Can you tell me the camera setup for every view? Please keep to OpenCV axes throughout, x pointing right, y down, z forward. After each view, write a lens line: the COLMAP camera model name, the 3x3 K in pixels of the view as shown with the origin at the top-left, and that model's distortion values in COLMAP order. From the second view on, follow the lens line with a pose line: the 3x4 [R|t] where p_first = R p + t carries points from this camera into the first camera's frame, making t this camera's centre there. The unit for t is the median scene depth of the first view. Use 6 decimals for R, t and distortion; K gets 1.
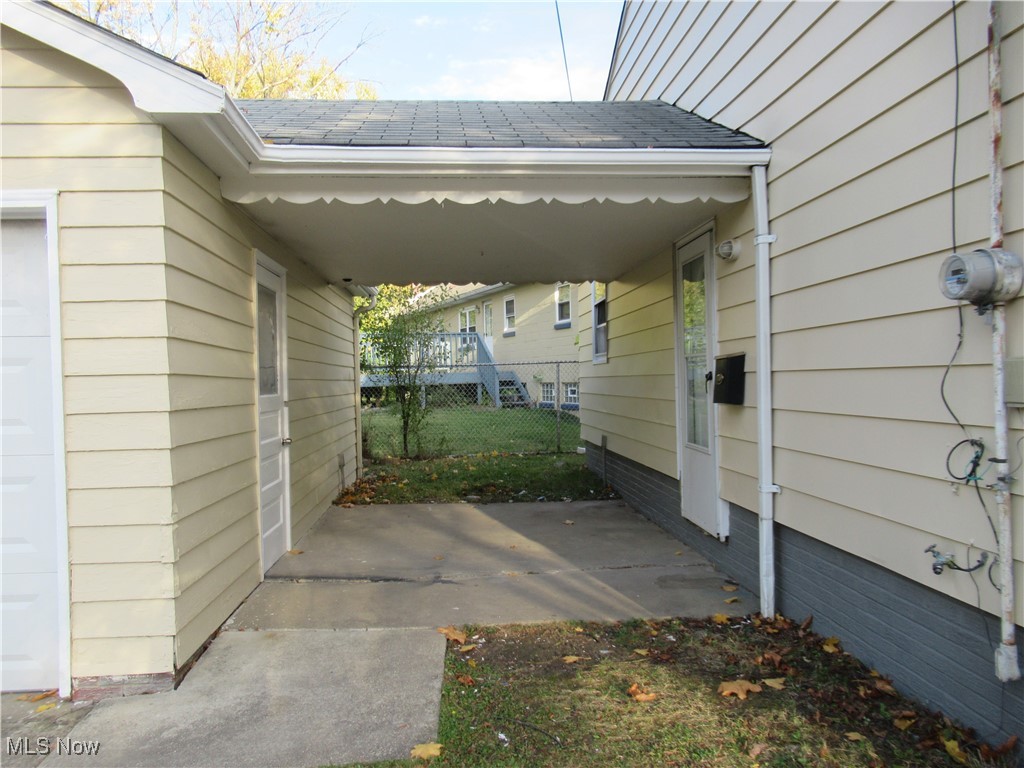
lens RADIAL K [[768.2, 0, 509.1], [0, 768.2, 388.8], [0, 0, 1]] dist [-0.001109, 0.003890]
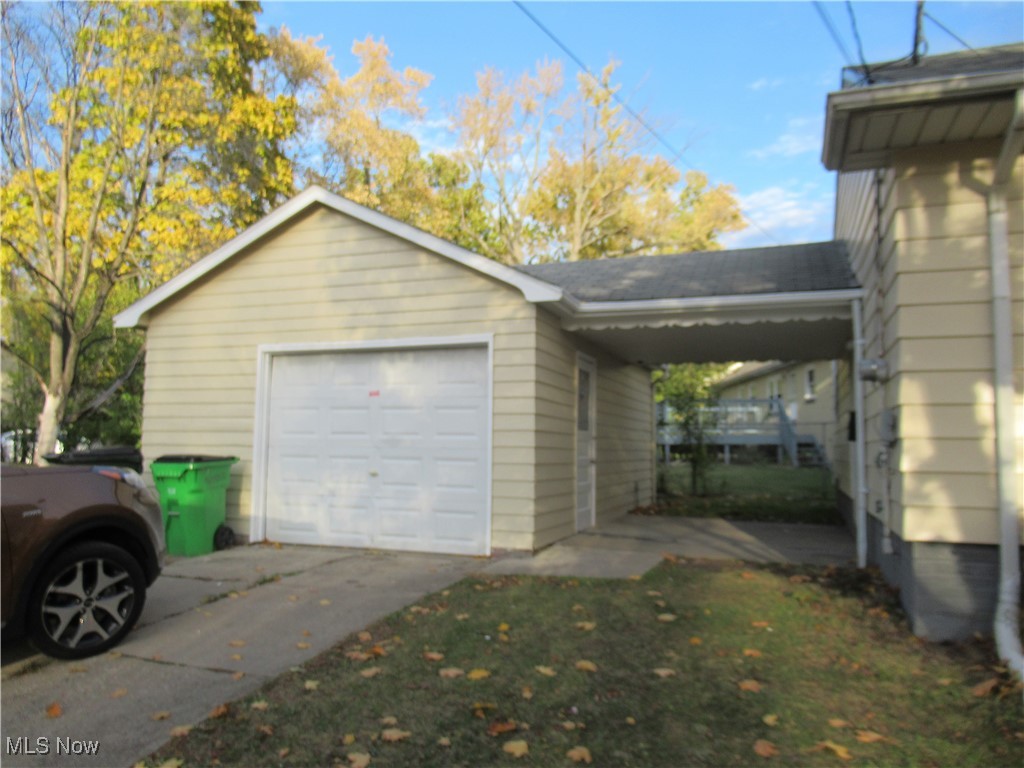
lens RADIAL K [[768.2, 0, 514.4], [0, 768.2, 382.1], [0, 0, 1]] dist [-0.001109, 0.003890]
pose [[0.911003, -0.004216, -0.412378, 0.261962], [-0.035460, 0.995444, -0.088512, 0.055227], [0.410872, 0.095257, 0.906703, -0.653128]]
